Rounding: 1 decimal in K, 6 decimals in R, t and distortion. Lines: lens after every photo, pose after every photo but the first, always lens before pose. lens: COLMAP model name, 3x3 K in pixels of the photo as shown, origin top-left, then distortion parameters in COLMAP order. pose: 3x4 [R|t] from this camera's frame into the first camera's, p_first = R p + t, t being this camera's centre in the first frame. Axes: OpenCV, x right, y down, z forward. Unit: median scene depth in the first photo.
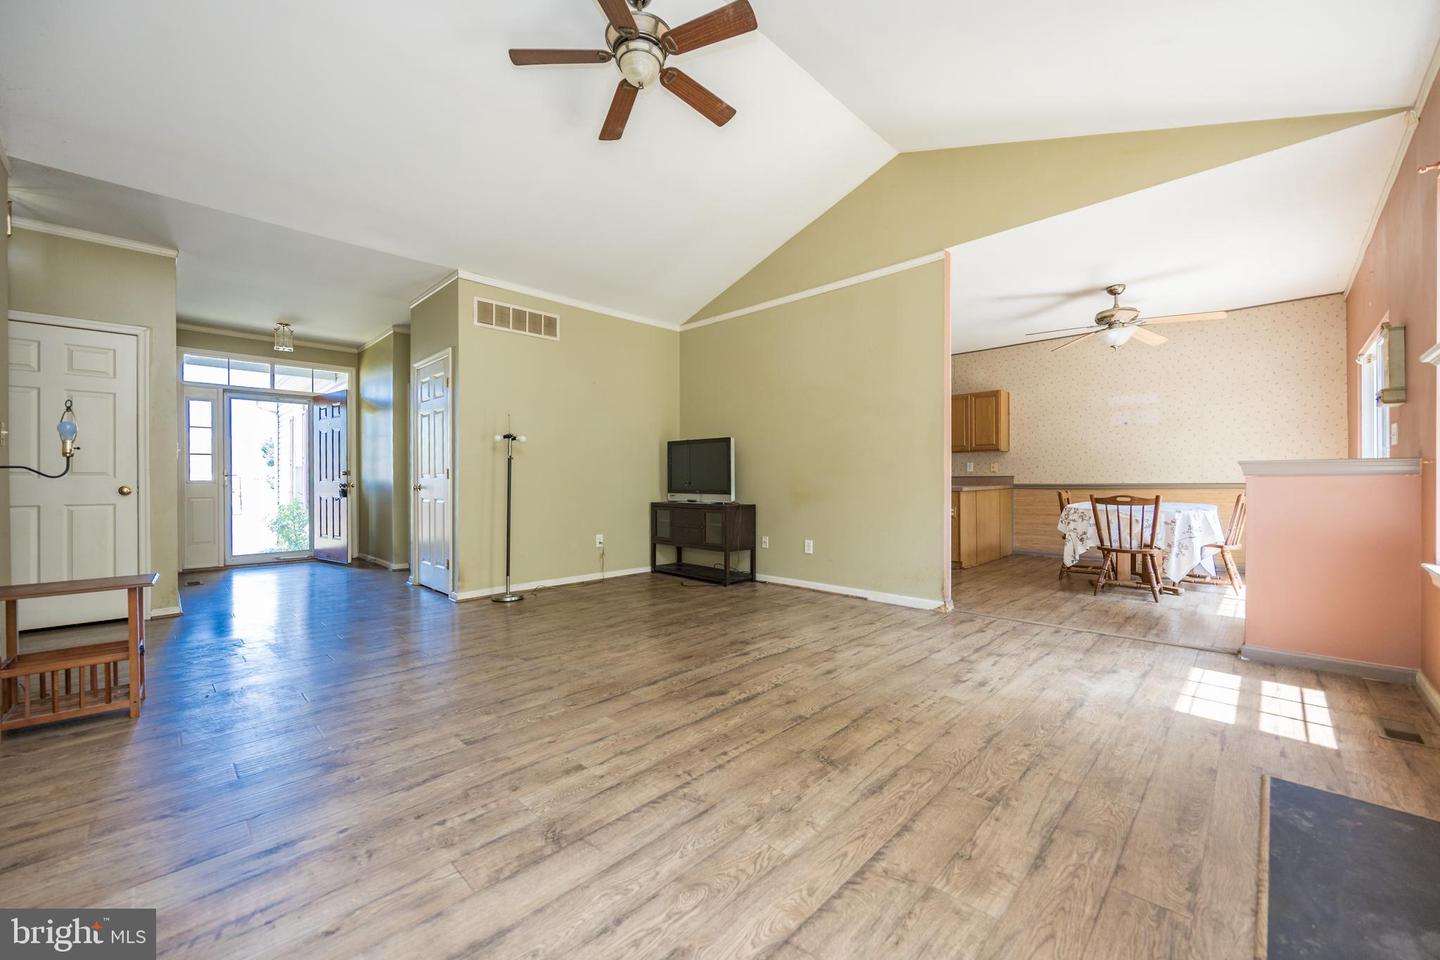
lens RADIAL K [[557.7, 0, 718.9], [0, 557.7, 510.2], [0, 0, 1]] dist [-0.004754, 0.000380]
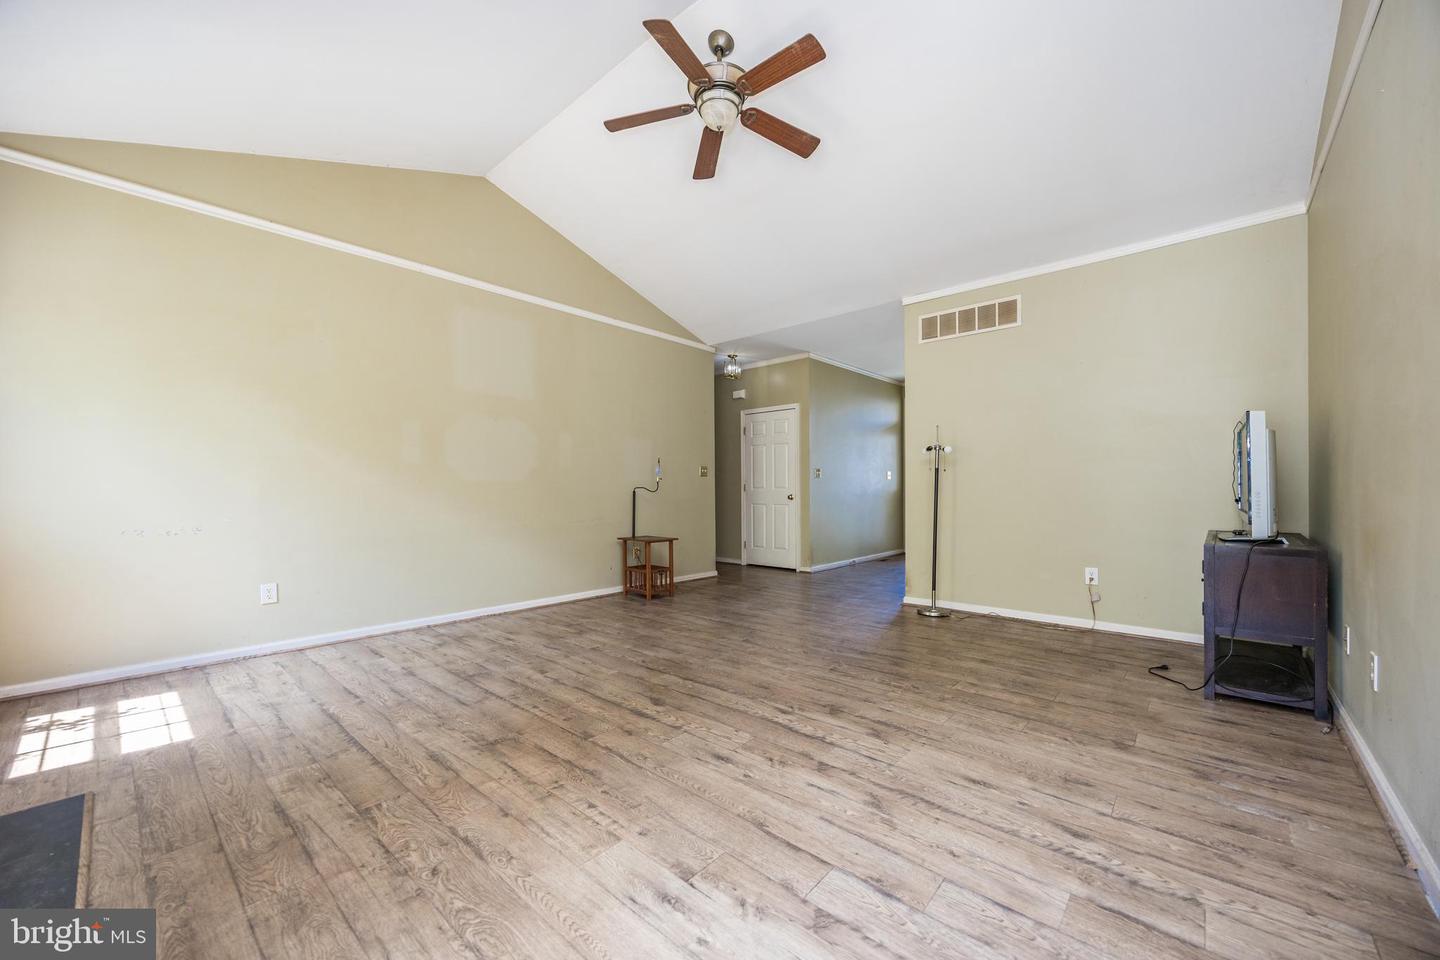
lens RADIAL K [[557.7, 0, 725.0], [0, 557.7, 476.6], [0, 0, 1]] dist [-0.004754, 0.000380]
pose [[0.050718, -0.017896, -0.998553, 1.253296], [-0.049138, 0.998584, -0.020392, -0.088279], [0.997503, 0.050101, 0.049767, 1.265767]]
